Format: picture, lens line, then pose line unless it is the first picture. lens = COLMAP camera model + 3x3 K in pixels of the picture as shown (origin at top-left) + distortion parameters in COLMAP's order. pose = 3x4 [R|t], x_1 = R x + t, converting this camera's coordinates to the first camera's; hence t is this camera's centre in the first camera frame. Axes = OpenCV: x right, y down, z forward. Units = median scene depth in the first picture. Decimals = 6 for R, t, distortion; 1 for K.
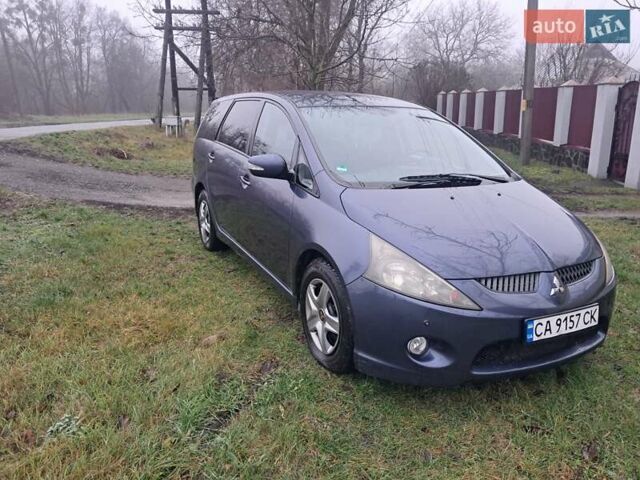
lens RADIAL K [[517.8, 0, 319.9], [0, 517.8, 241.1], [0, 0, 1]] dist [0.033121, 0.001157]
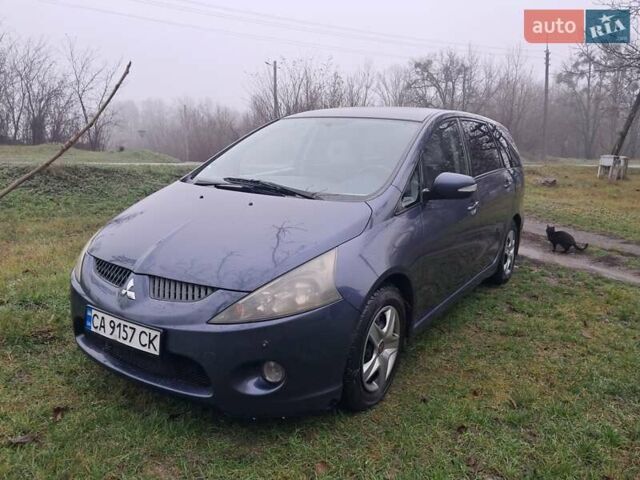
lens RADIAL K [[518.5, 0, 321.1], [0, 518.5, 237.3], [0, 0, 1]] dist [0.013313, 0.002796]
pose [[0.494494, 0.165605, -0.853259, 1.187587], [-0.246381, 0.968123, 0.045111, -0.107277], [0.833530, 0.187919, 0.519533, 0.680019]]
